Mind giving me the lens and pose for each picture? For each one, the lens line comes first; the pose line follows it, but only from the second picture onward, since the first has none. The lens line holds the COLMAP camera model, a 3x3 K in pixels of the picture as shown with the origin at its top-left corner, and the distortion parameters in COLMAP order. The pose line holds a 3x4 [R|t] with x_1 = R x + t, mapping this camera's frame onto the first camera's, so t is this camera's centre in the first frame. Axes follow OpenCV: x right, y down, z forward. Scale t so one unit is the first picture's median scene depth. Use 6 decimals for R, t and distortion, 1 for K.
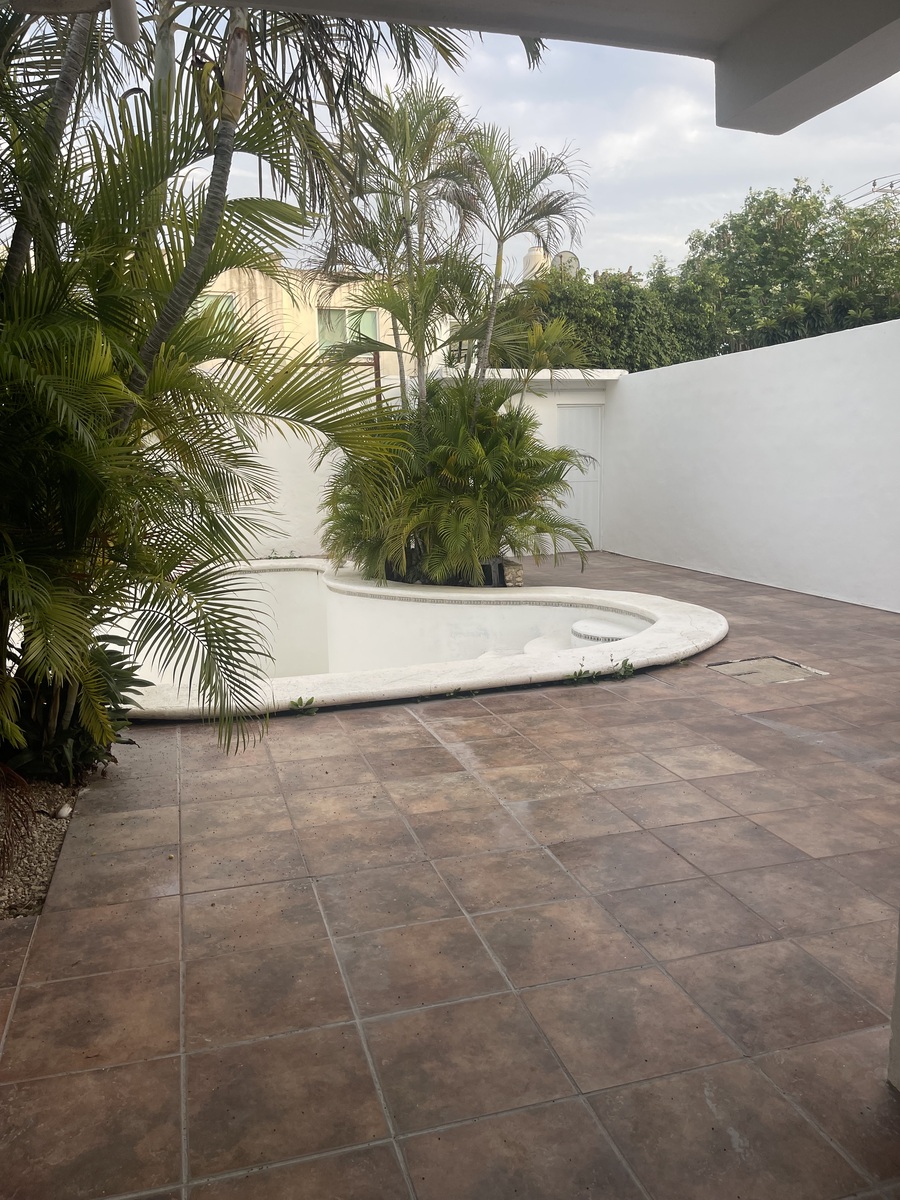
lens RADIAL K [[916.9, 0, 450.4], [0, 916.9, 600.5], [0, 0, 1]] dist [0.050326, -0.056924]
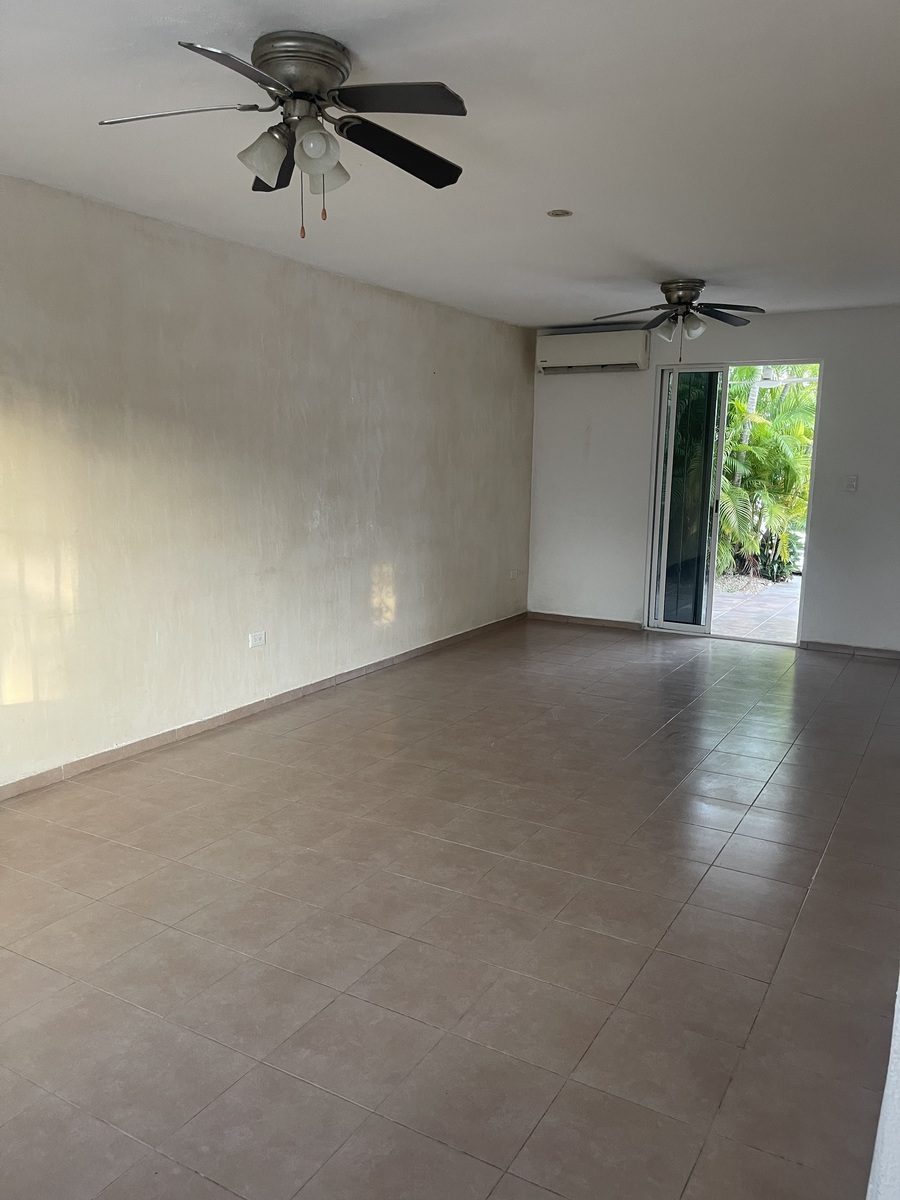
lens RADIAL K [[916.9, 0, 449.2], [0, 916.9, 601.1], [0, 0, 1]] dist [0.050326, -0.056924]
pose [[0.693890, 0.133768, -0.707548, 0.932154], [-0.128279, 0.989840, 0.061335, 0.235275], [0.708563, 0.048204, 0.703999, -1.732022]]
